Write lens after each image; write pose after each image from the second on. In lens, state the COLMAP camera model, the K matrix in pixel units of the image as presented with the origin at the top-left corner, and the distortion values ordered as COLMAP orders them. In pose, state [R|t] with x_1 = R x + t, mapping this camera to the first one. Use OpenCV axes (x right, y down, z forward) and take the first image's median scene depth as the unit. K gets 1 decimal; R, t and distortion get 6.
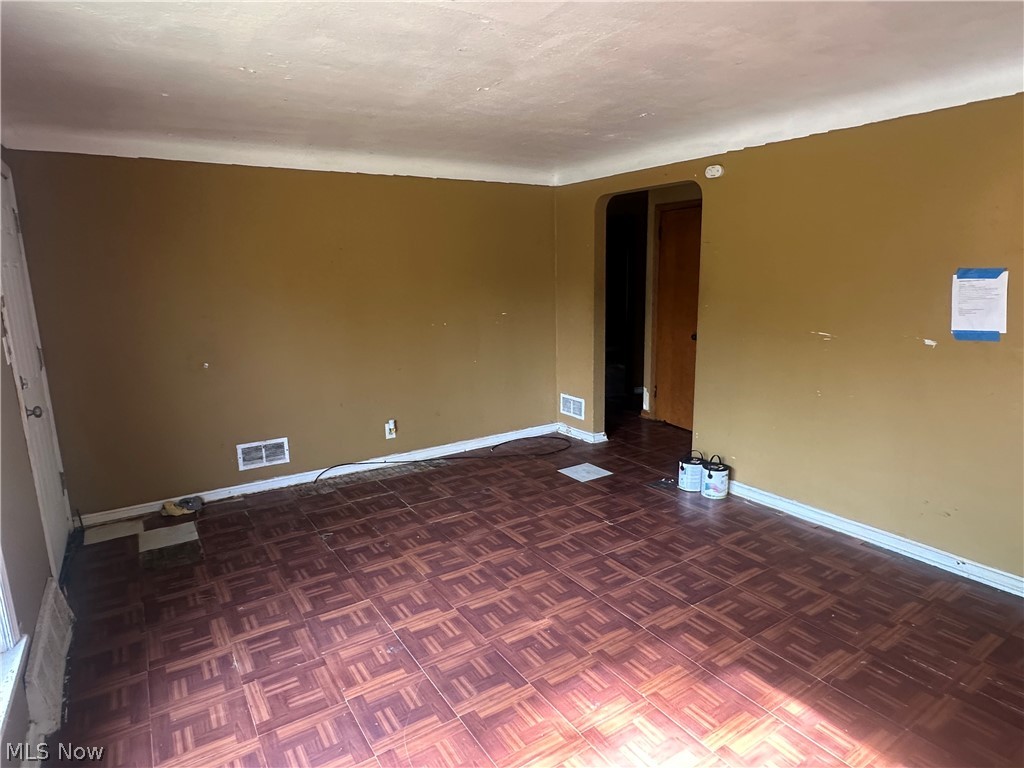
lens RADIAL K [[597.5, 0, 511.4], [0, 597.5, 383.7], [0, 0, 1]] dist [-0.002542, 0.000133]
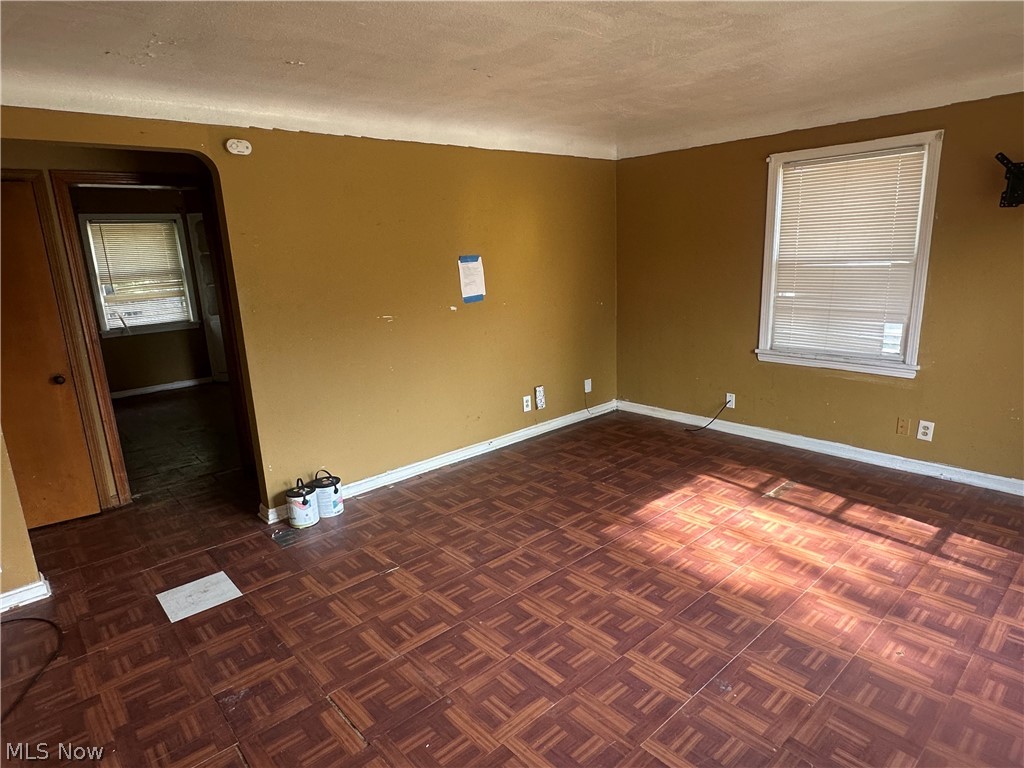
lens RADIAL K [[597.5, 0, 513.1], [0, 597.5, 384.6], [0, 0, 1]] dist [-0.002542, 0.000133]
pose [[-0.152287, -0.199346, 0.968024, -0.739792], [0.236218, 0.943720, 0.231503, -0.192788], [-0.959692, 0.263920, -0.096627, 1.040875]]
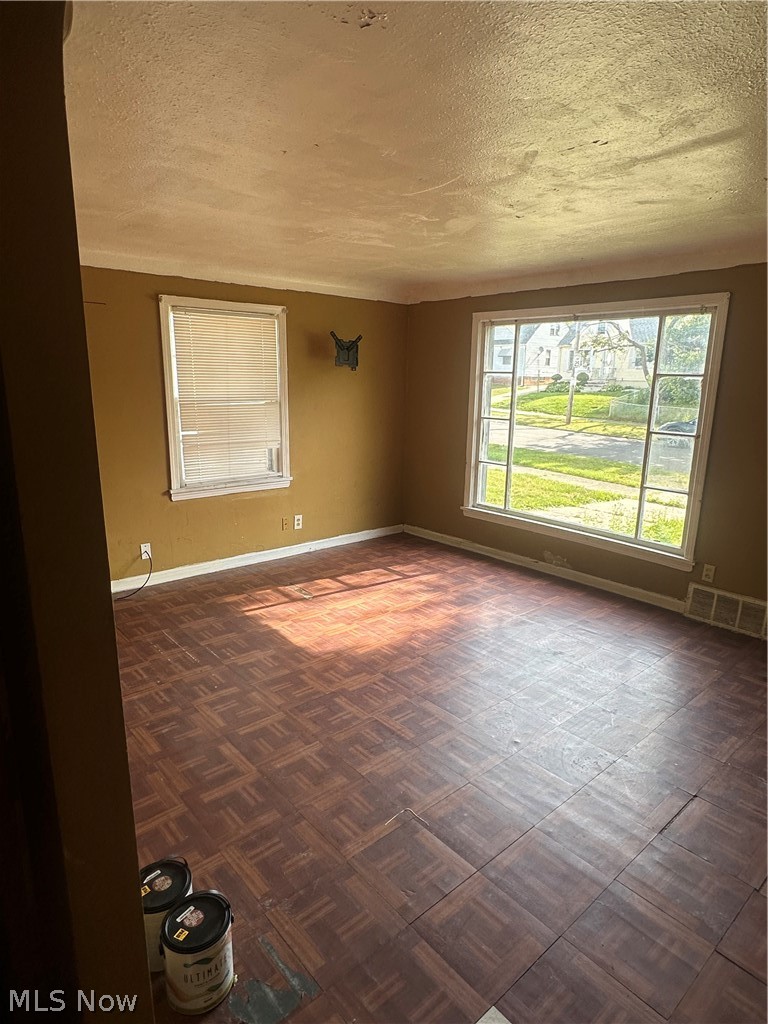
lens RADIAL K [[597.5, 0, 385.6], [0, 597.5, 514.4], [0, 0, 1]] dist [-0.002542, 0.000133]
pose [[-0.990010, 0.036547, -0.136175, 0.317788], [-0.022409, 0.912758, 0.407886, -0.346237], [0.139202, 0.406863, -0.902821, 1.722390]]
